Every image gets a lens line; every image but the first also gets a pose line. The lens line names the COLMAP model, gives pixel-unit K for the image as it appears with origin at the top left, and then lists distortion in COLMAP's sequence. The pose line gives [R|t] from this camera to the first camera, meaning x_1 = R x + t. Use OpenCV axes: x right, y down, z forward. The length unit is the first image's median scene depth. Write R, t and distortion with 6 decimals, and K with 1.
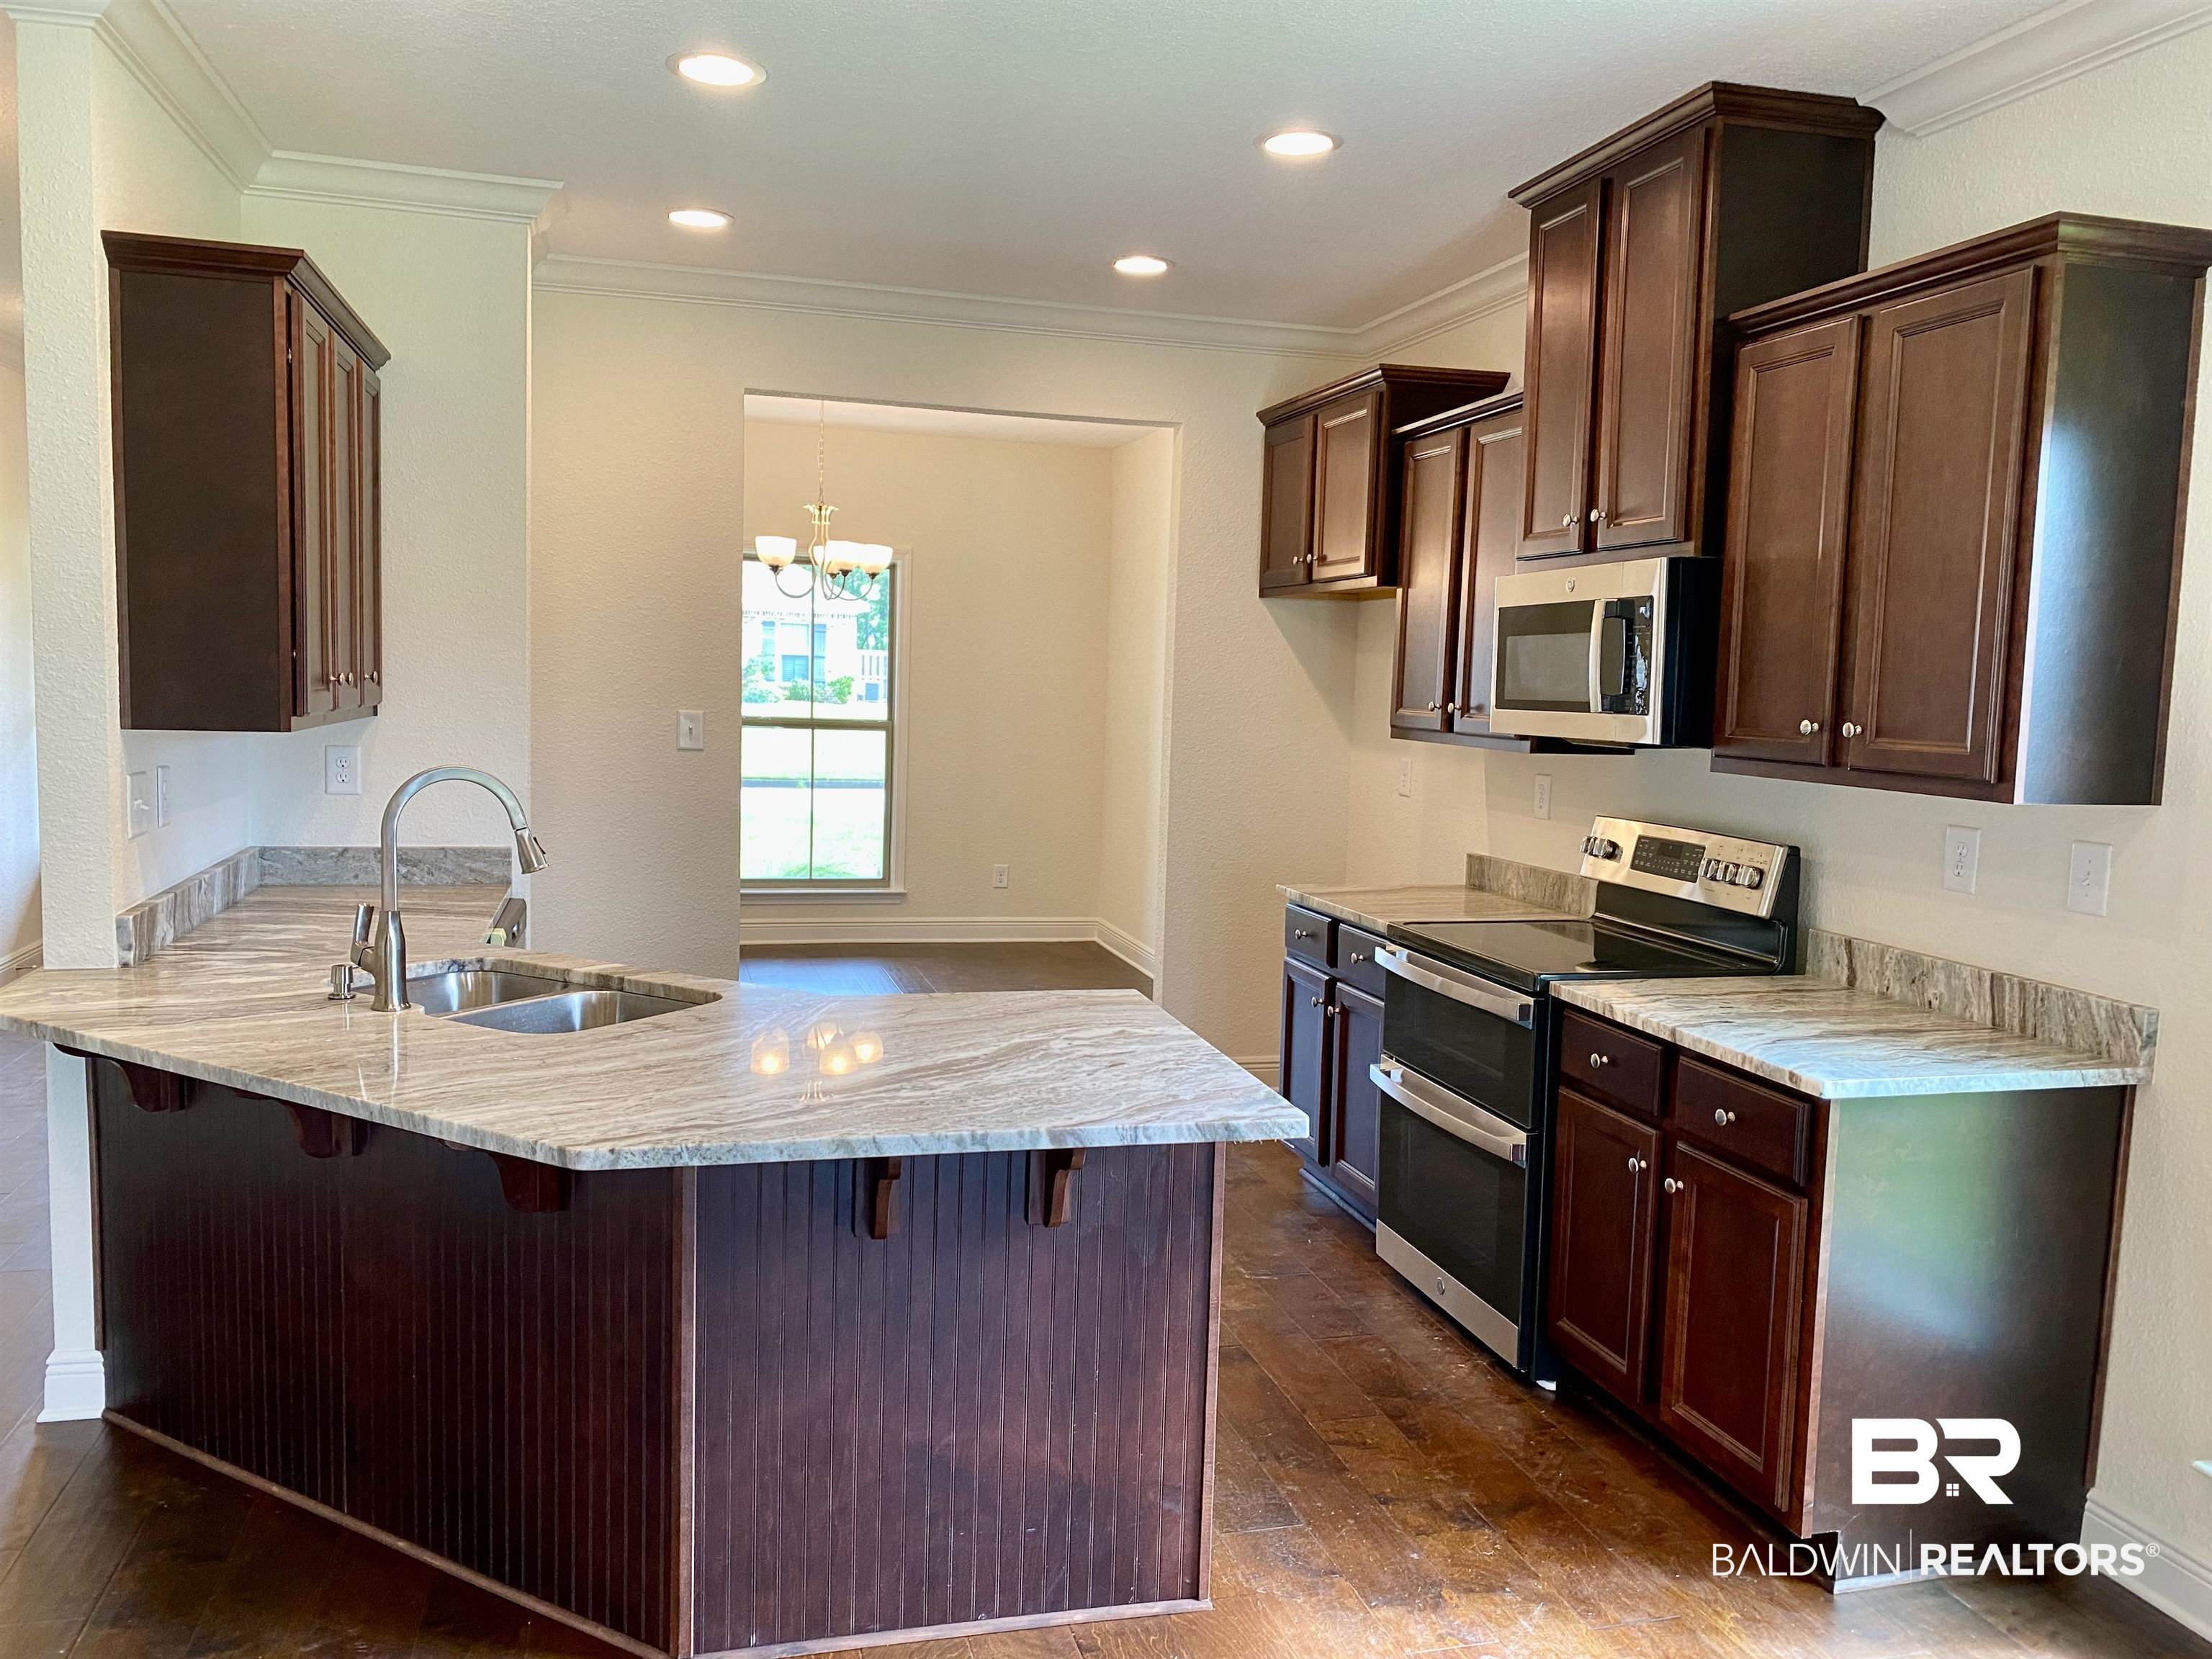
lens RADIAL K [[1680.1, 0, 1113.9], [0, 1680.1, 831.2], [0, 0, 1]] dist [0.041572, -0.043291]
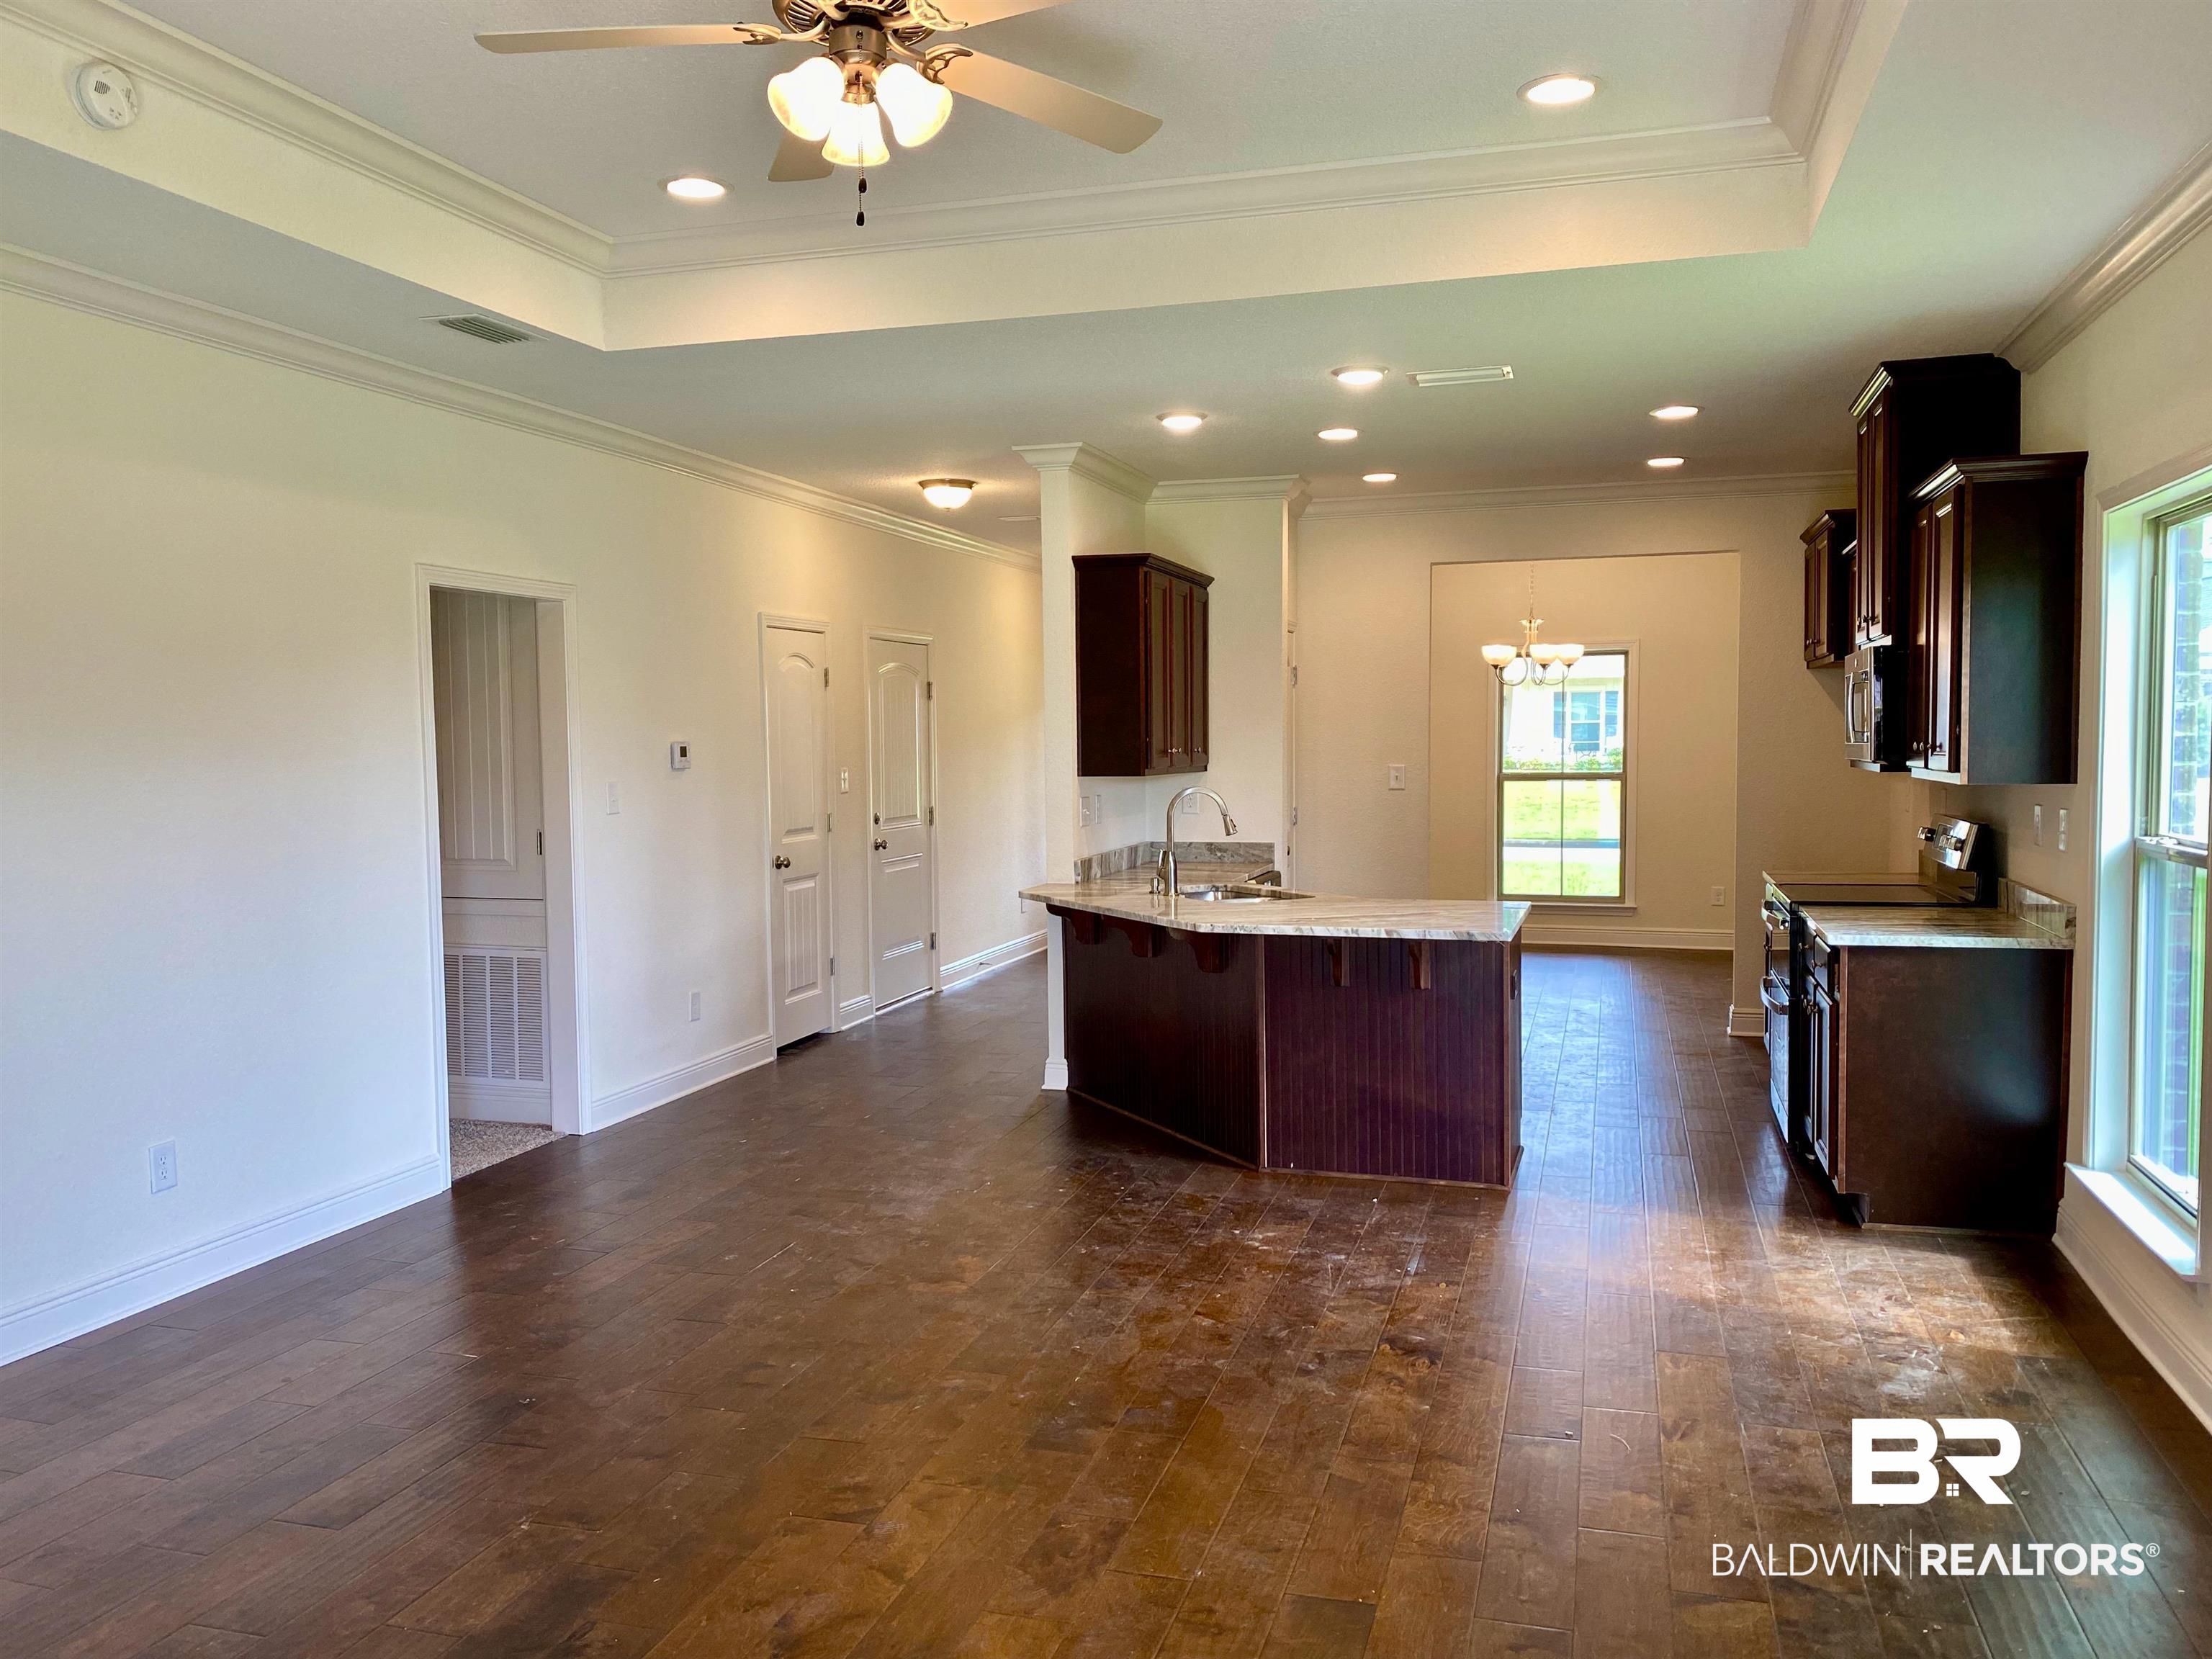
lens RADIAL K [[1680.1, 0, 1103.6], [0, 1680.1, 837.4], [0, 0, 1]] dist [0.041572, -0.043291]
pose [[0.844688, -0.008707, -0.535188, 0.600334], [-0.012522, 0.999273, -0.036022, 0.095227], [0.535112, 0.037129, 0.843965, -0.807441]]
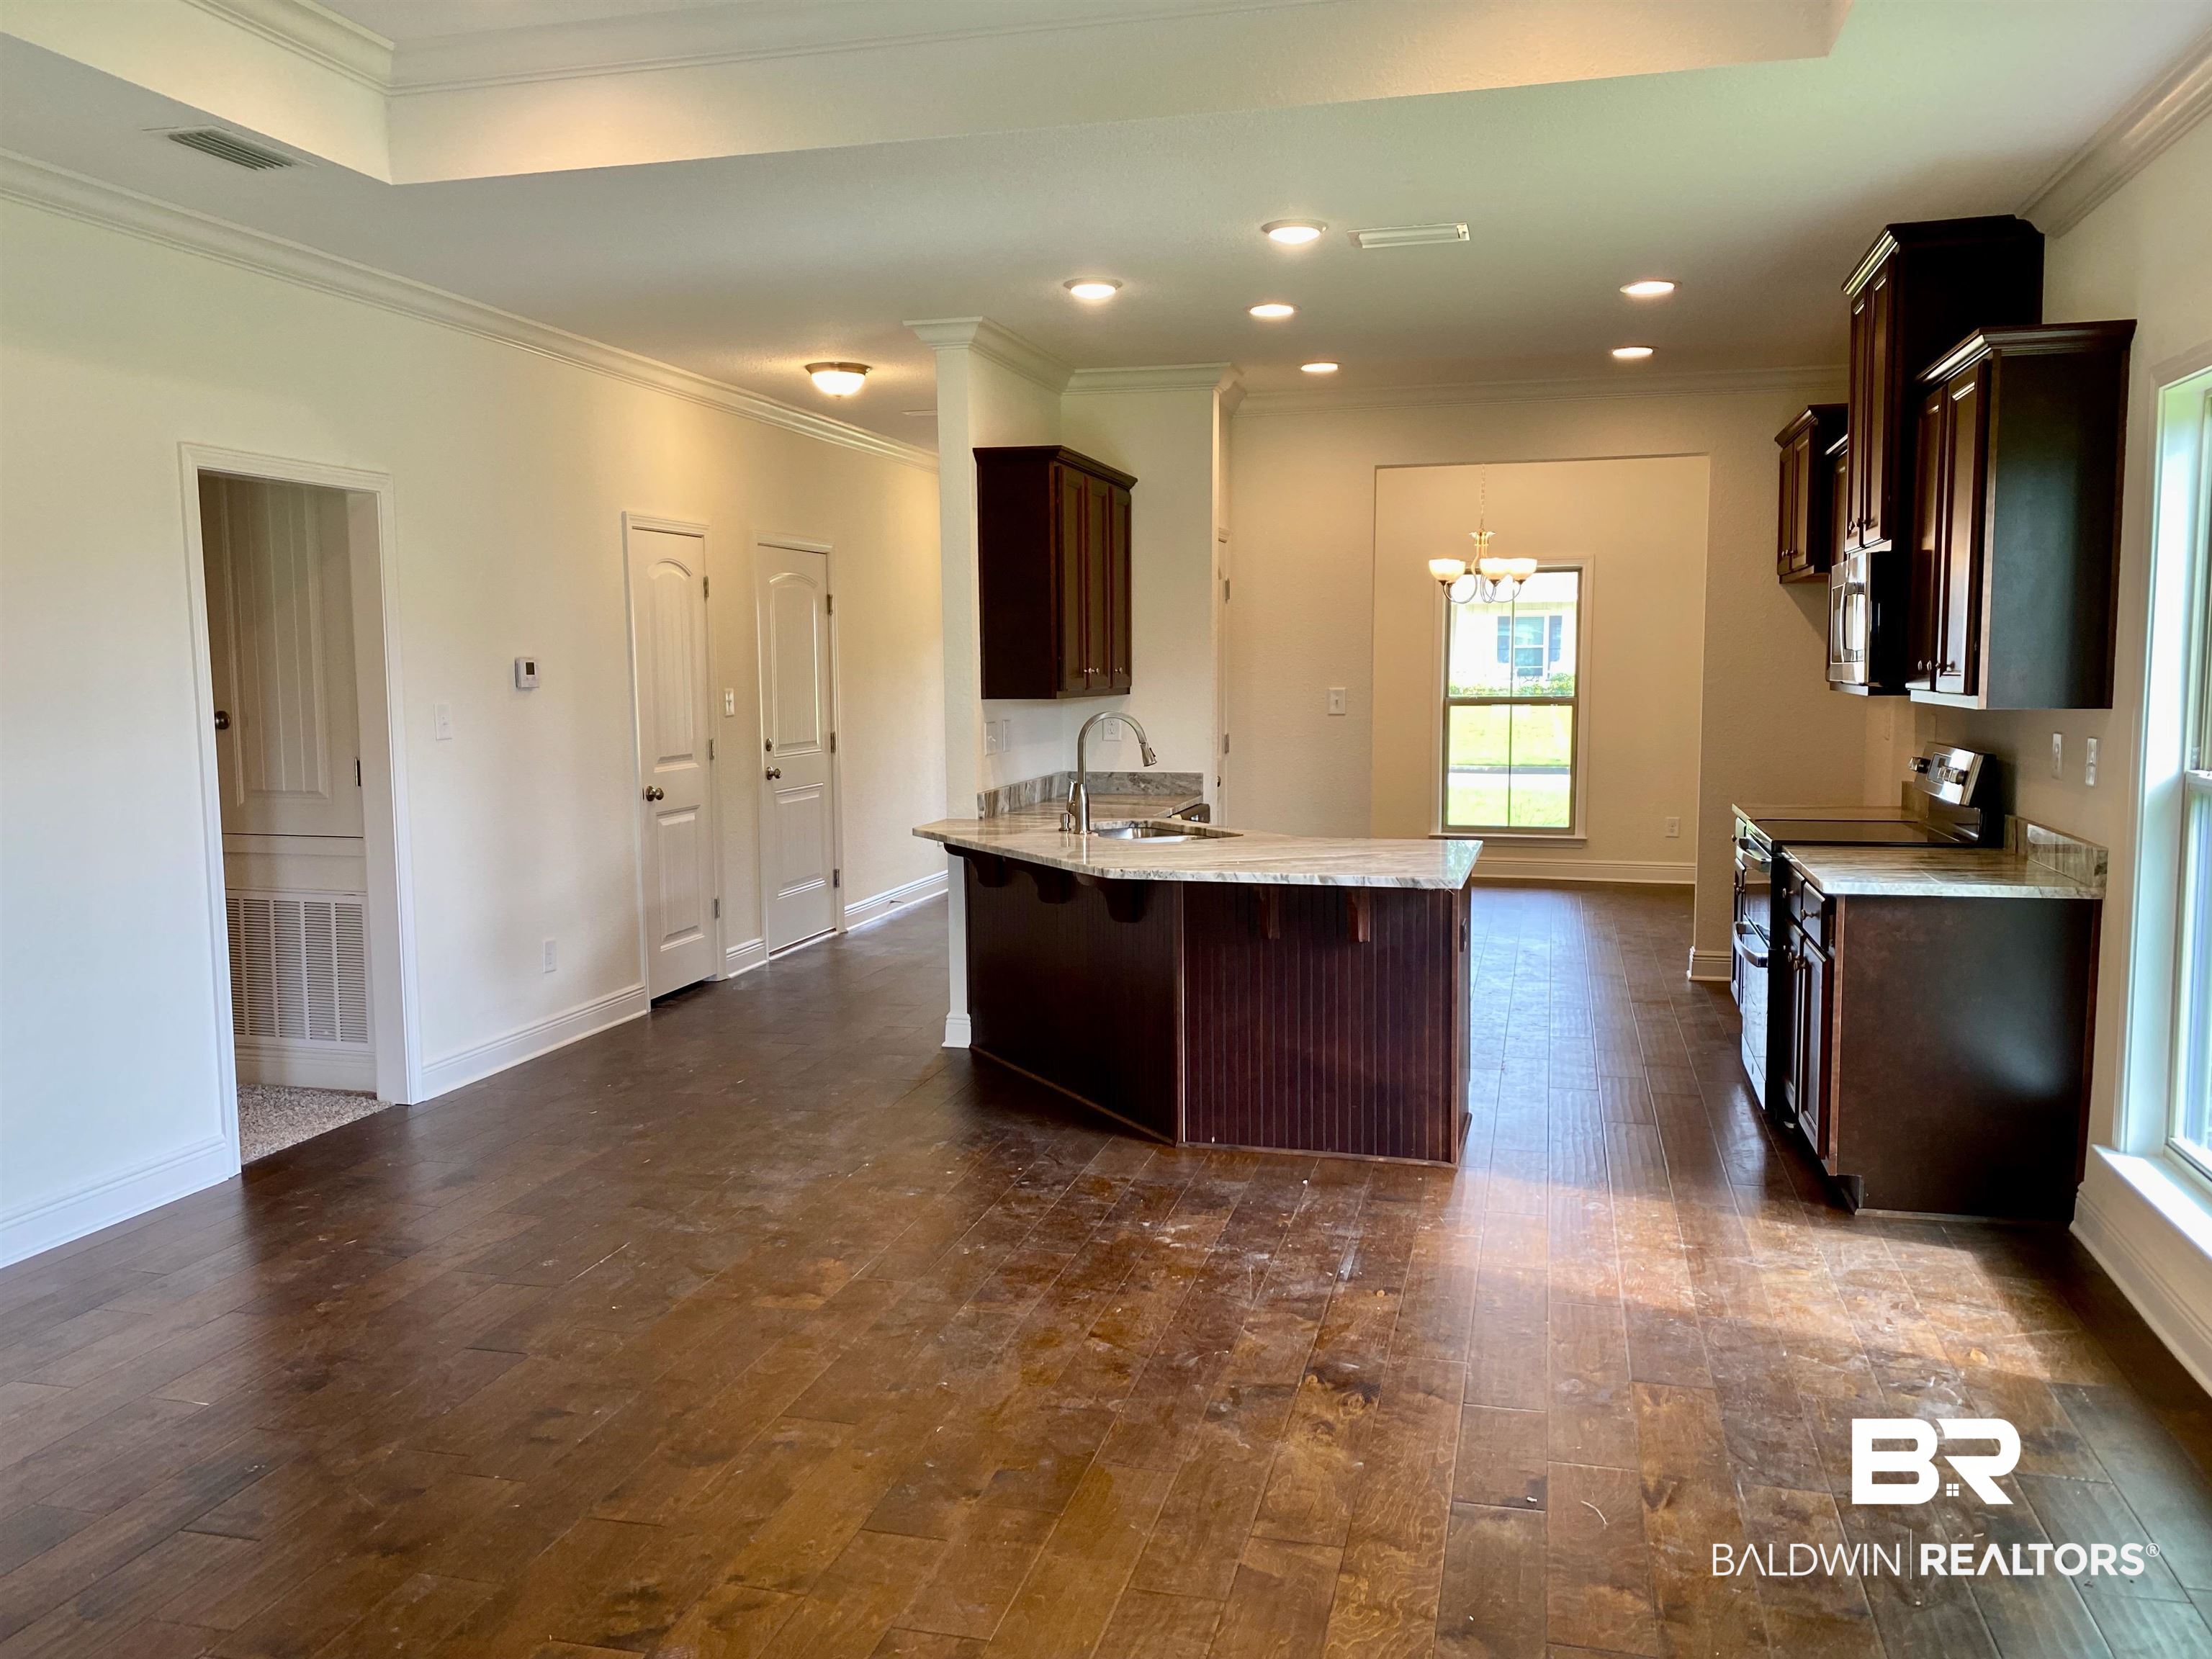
lens RADIAL K [[1680.1, 0, 1121.1], [0, 1680.1, 831.8], [0, 0, 1]] dist [0.041572, -0.043291]
pose [[0.866690, 0.012958, -0.498679, 0.521233], [-0.012334, 0.999914, 0.004546, 0.081789], [0.498695, 0.002211, 0.866775, -0.599142]]
